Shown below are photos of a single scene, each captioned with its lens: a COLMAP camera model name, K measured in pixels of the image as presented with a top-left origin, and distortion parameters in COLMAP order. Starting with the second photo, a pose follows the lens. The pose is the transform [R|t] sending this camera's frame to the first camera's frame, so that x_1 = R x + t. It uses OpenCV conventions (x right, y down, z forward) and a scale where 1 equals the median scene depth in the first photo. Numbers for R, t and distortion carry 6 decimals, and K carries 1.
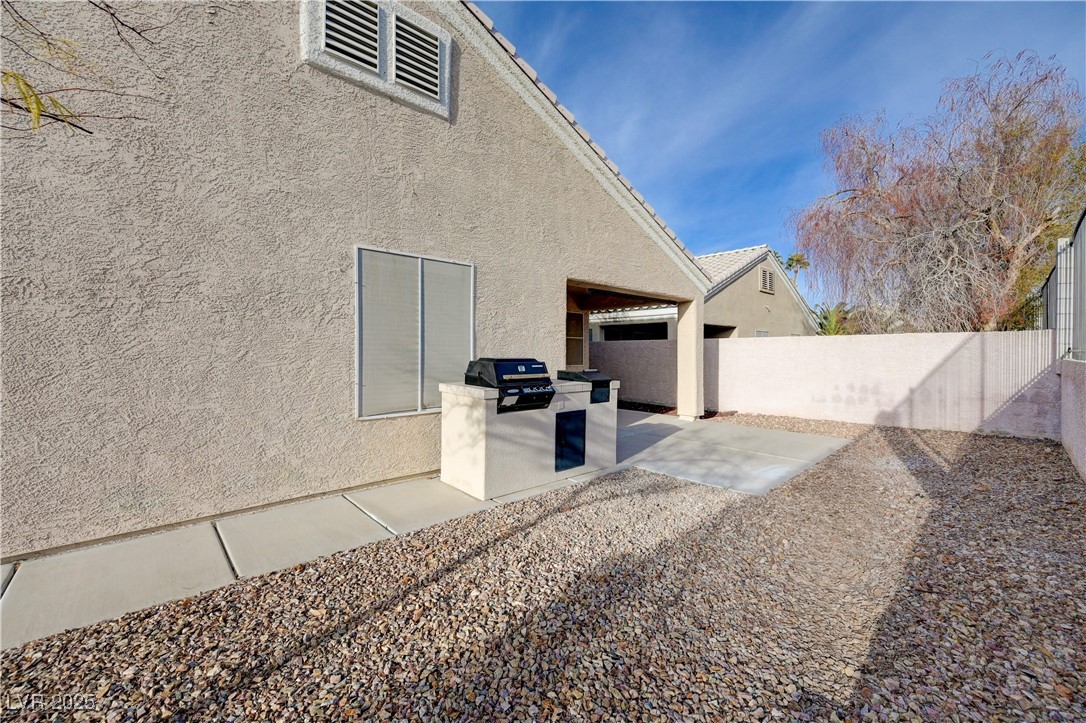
lens RADIAL K [[436.1, 0, 558.0], [0, 436.1, 353.2], [0, 0, 1]] dist [-0.001712, -0.000137]
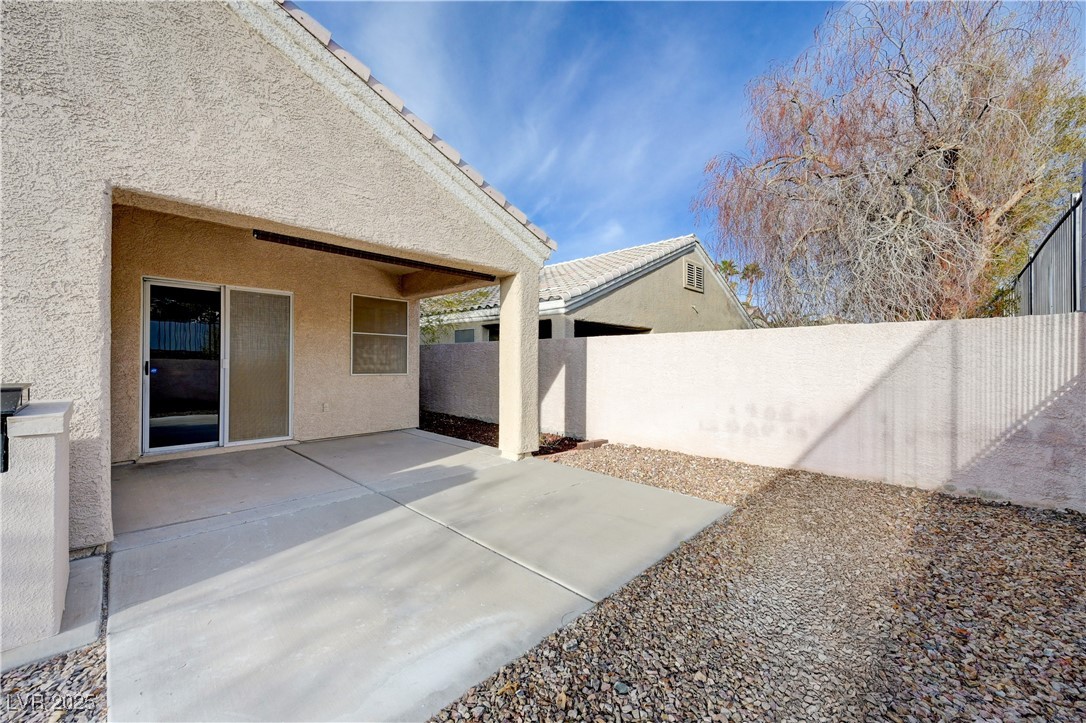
lens RADIAL K [[436.1, 0, 539.4], [0, 436.1, 362.9], [0, 0, 1]] dist [-0.001712, -0.000137]
pose [[0.999100, 0.006242, 0.041953, 0.455339], [-0.006305, 0.999979, 0.001358, 0.013930], [-0.041944, -0.001622, 0.999119, 0.507768]]
